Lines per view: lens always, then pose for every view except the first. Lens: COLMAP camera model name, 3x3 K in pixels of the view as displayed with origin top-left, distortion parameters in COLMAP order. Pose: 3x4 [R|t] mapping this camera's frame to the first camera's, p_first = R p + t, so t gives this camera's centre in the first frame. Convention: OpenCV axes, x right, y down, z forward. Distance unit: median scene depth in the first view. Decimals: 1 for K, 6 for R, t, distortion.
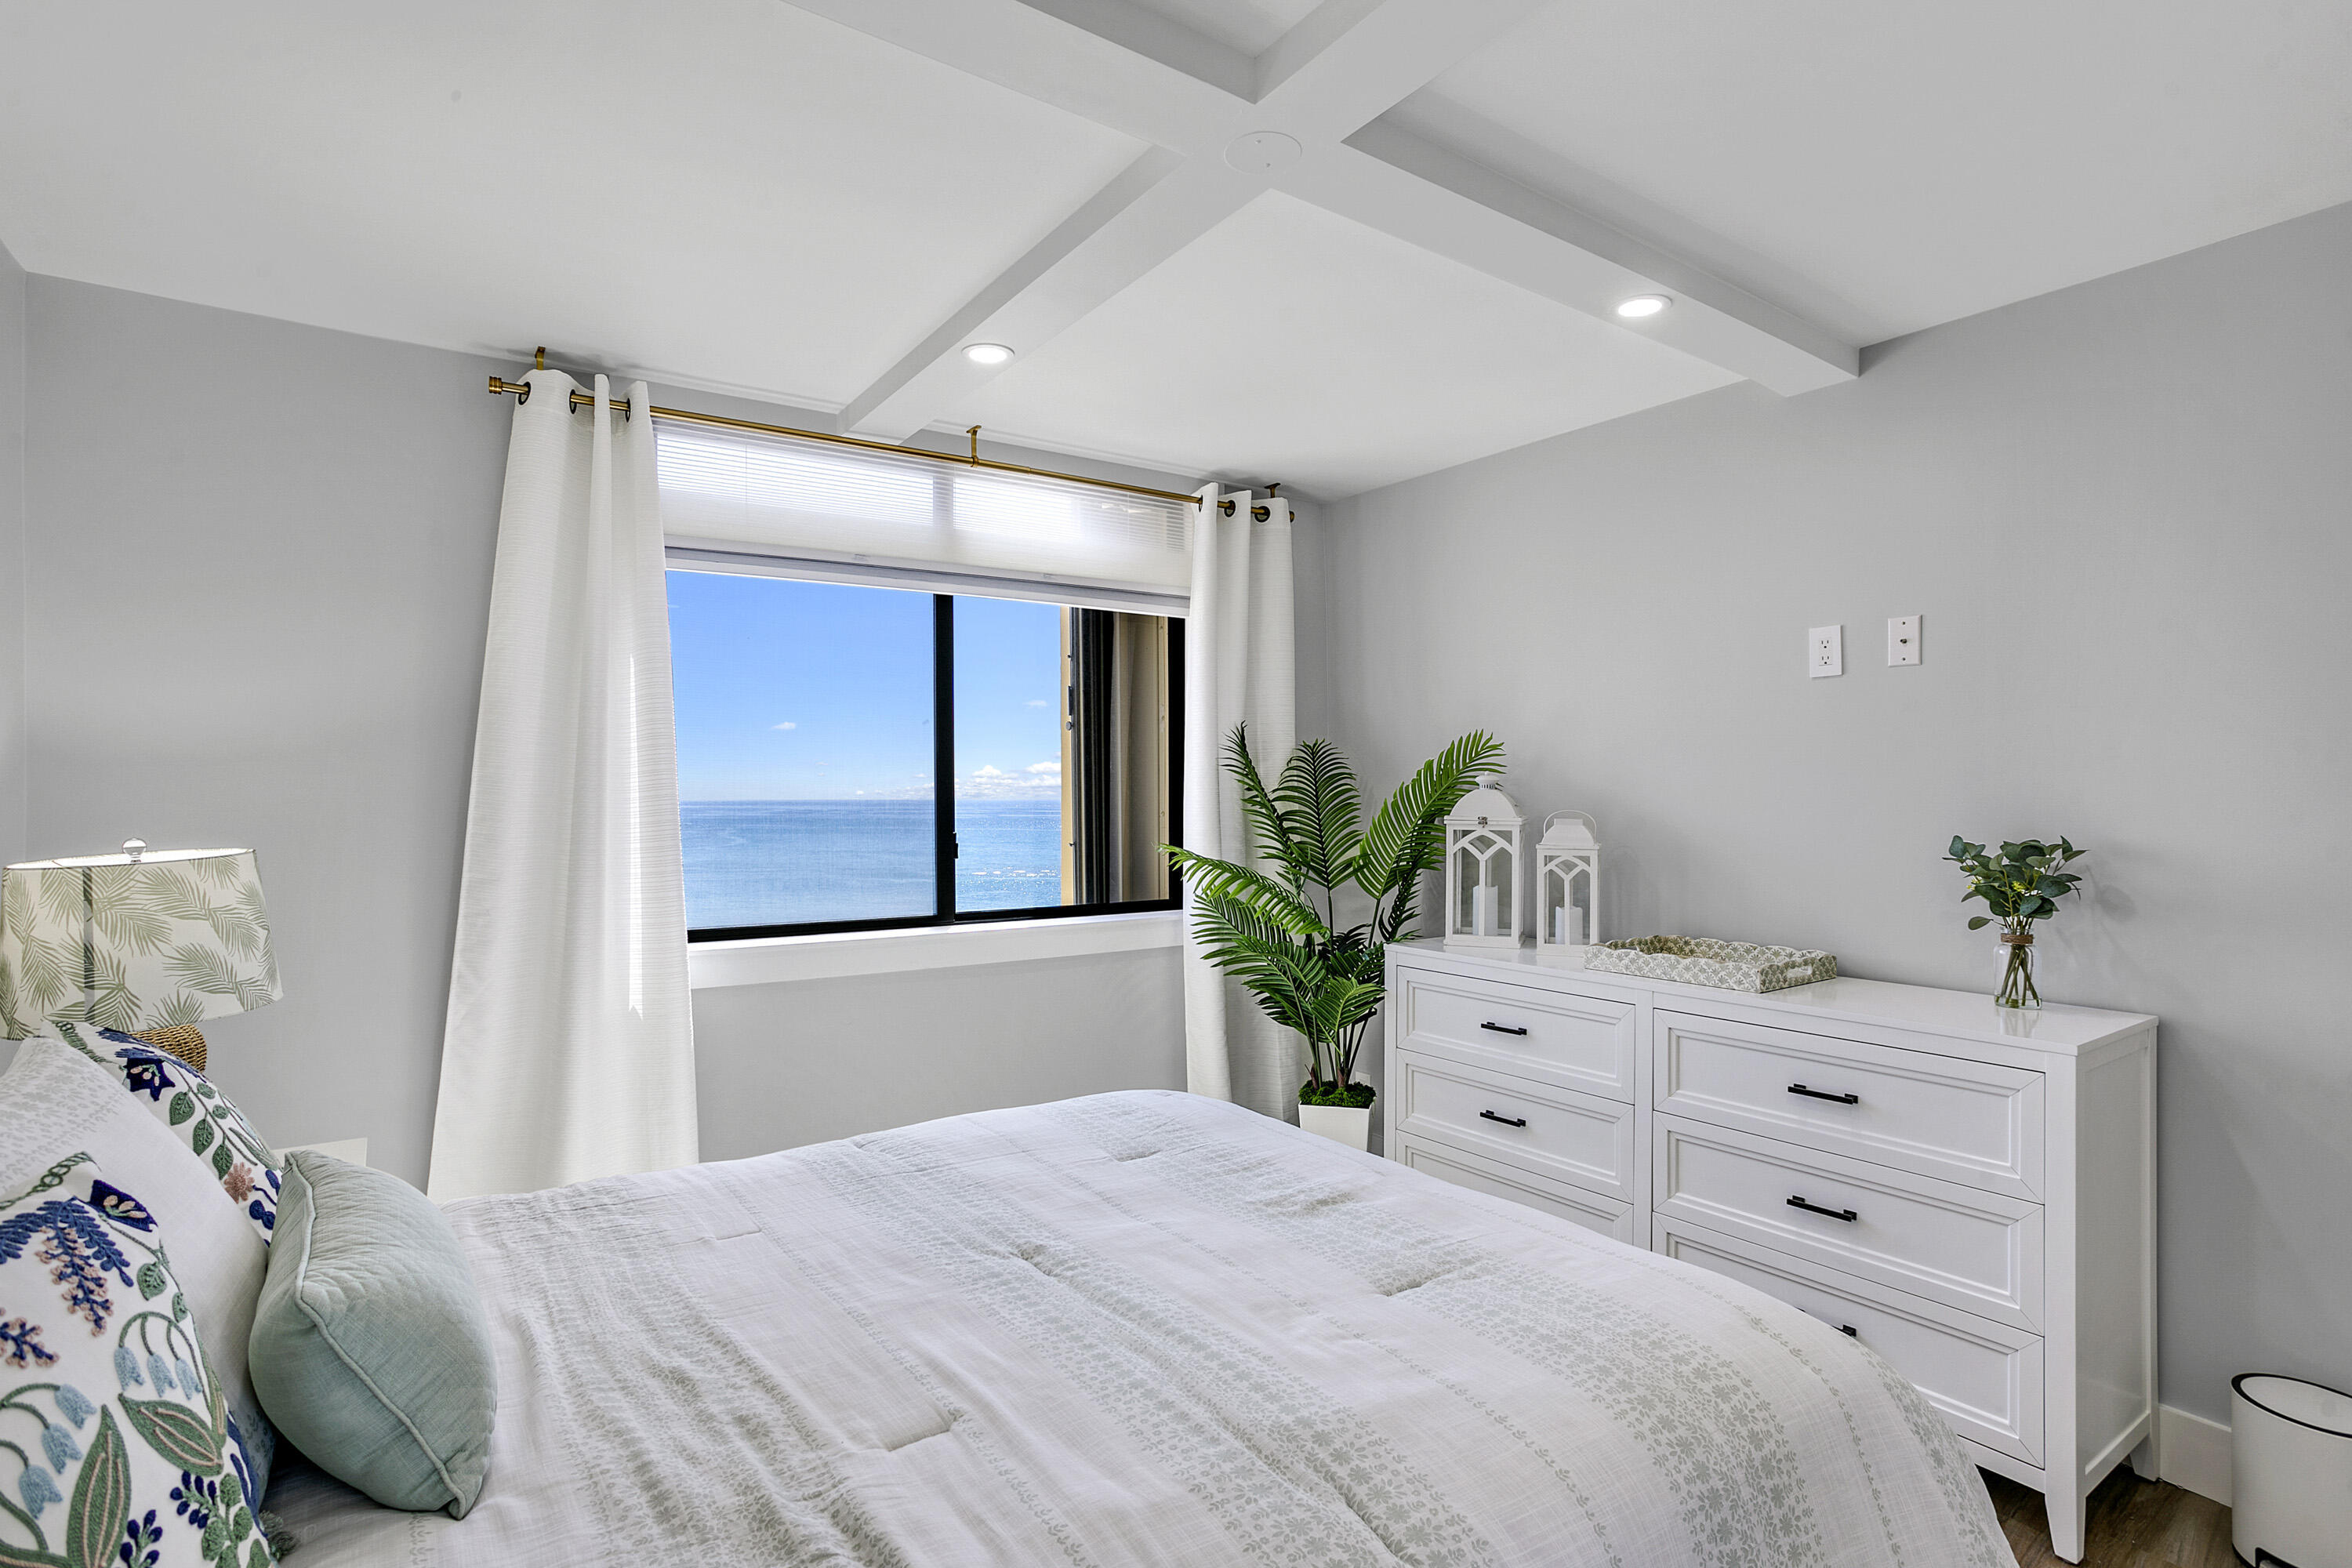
lens RADIAL K [[1171.4, 0, 1167.5], [0, 1171.4, 815.1], [0, 0, 1]] dist [-0.045068, 0.031074]
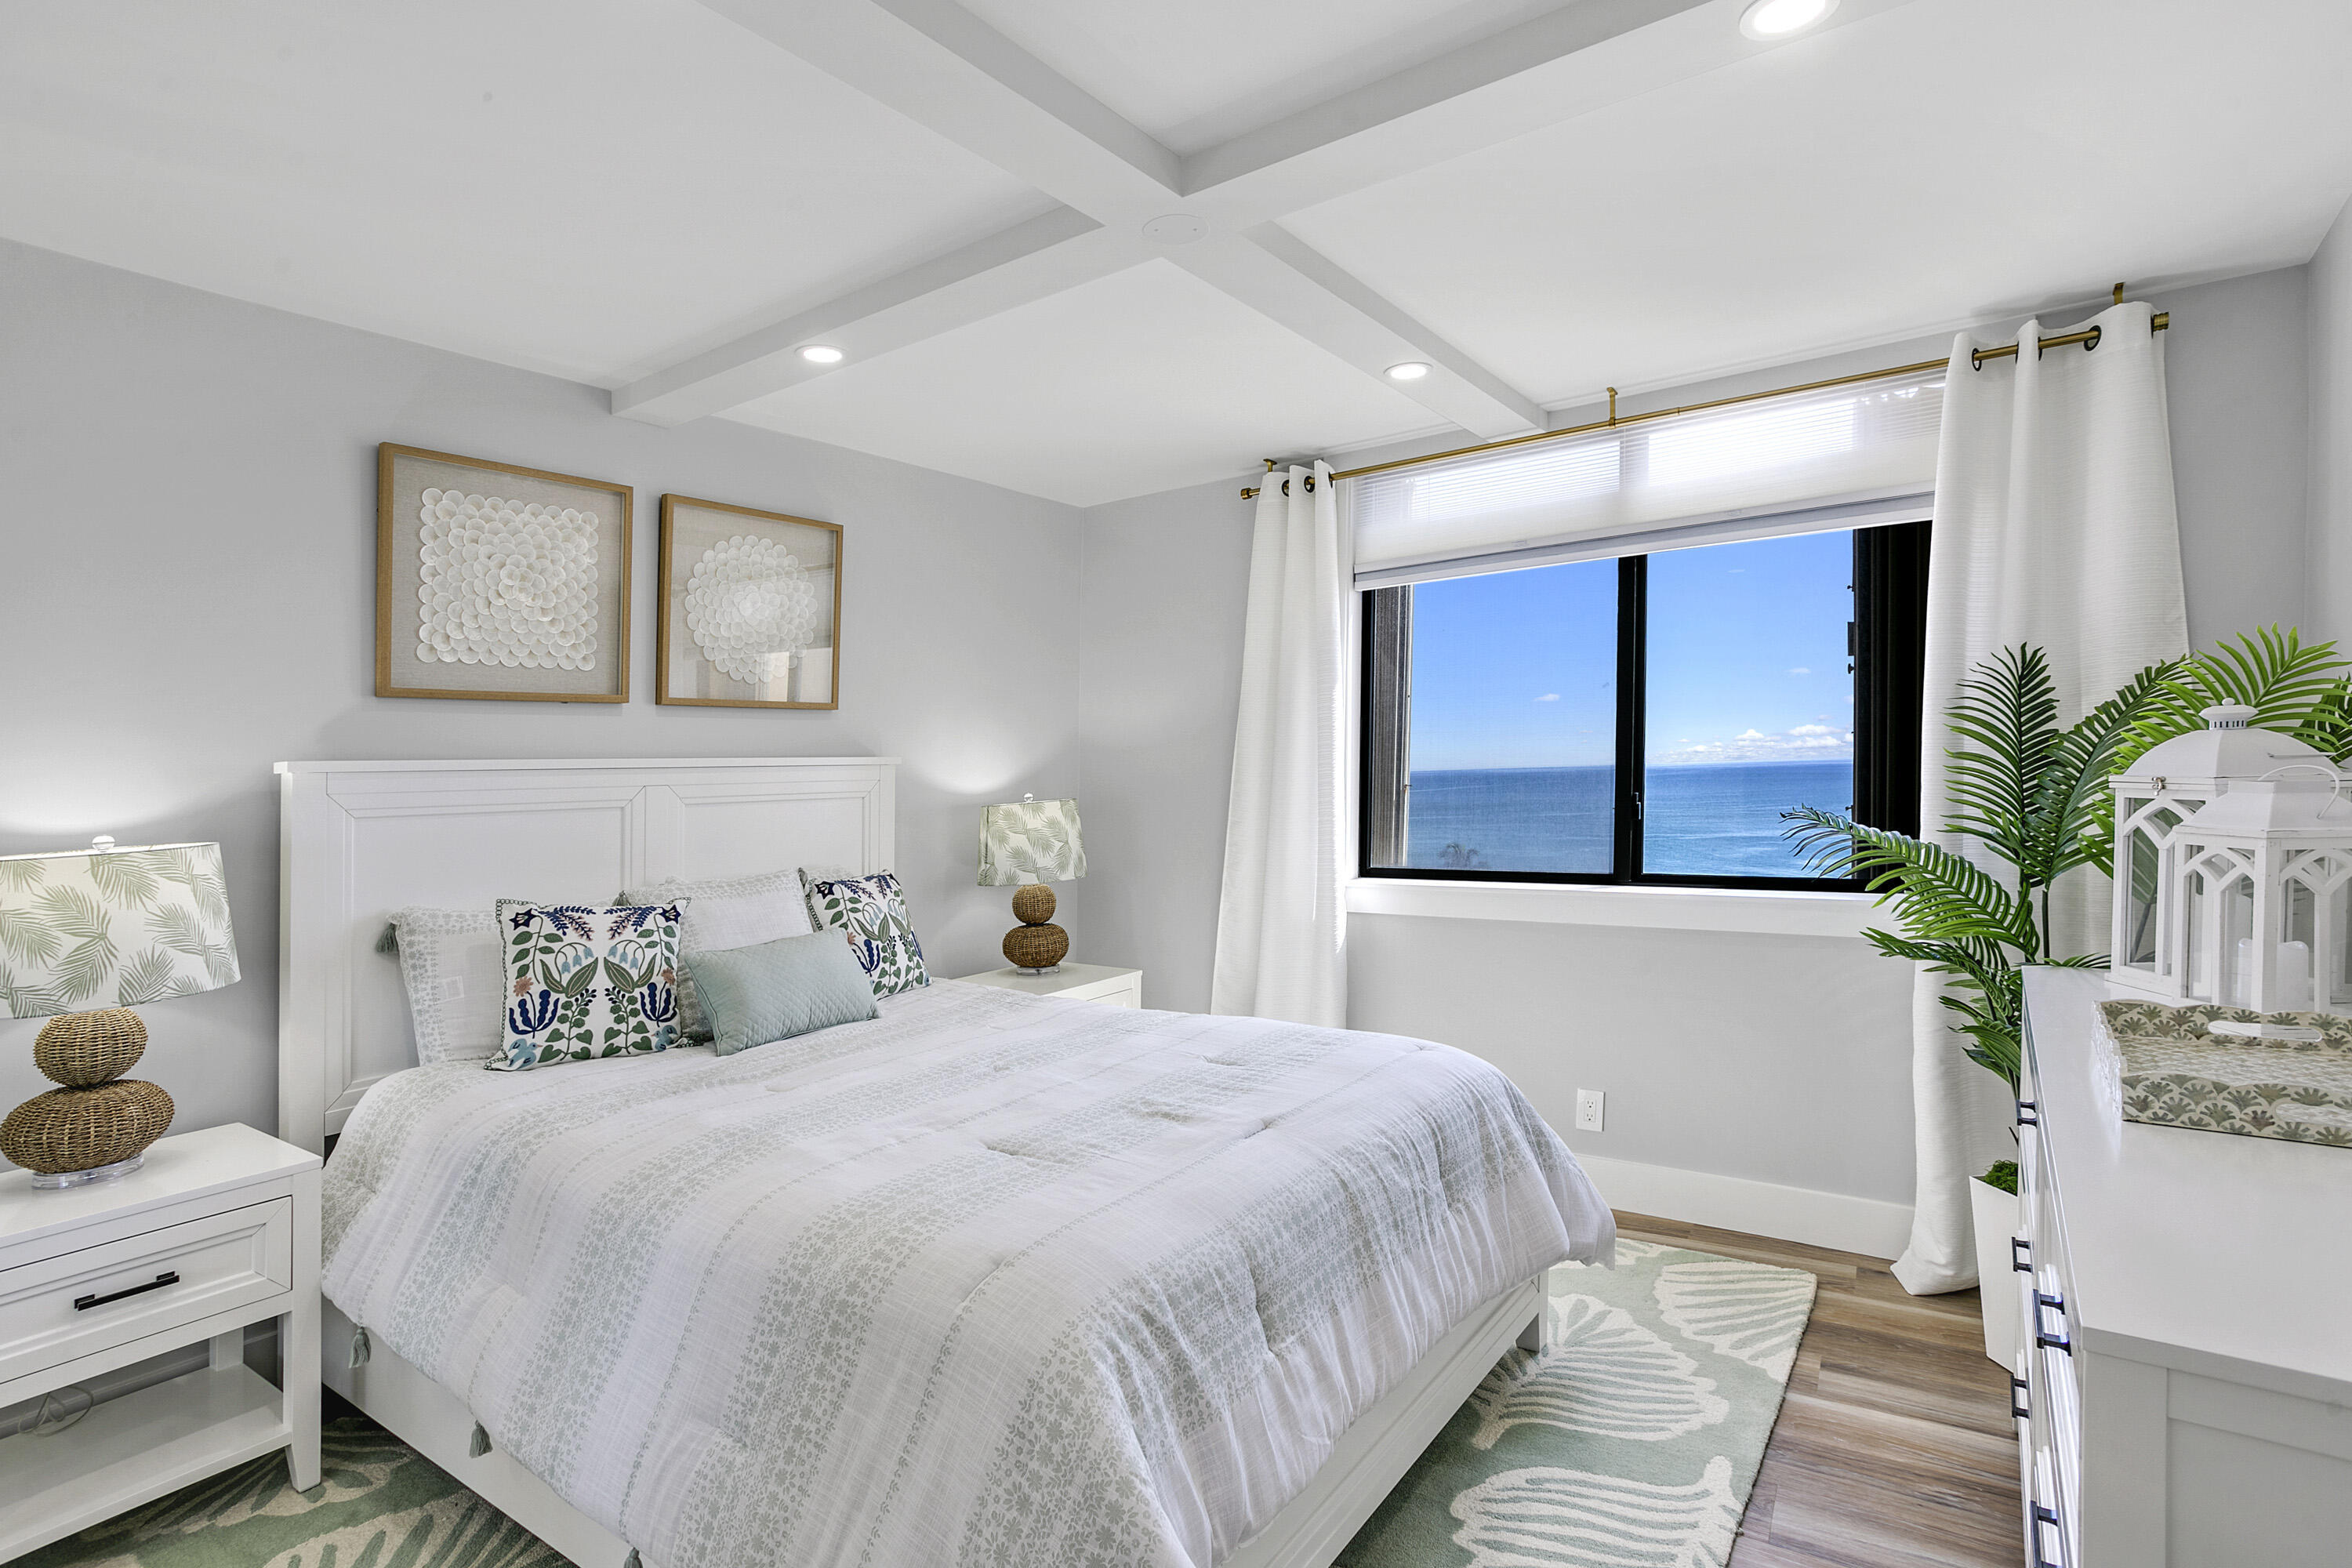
lens RADIAL K [[1135.9, 0, 1178.3], [0, 1135.9, 791.1], [0, 0, 1]] dist [-0.067345, 0.029160]
pose [[0.350547, 0.007140, -0.936518, 0.621966], [0.008485, 0.999906, 0.010799, -0.001554], [0.936507, -0.011732, 0.350453, 0.323398]]
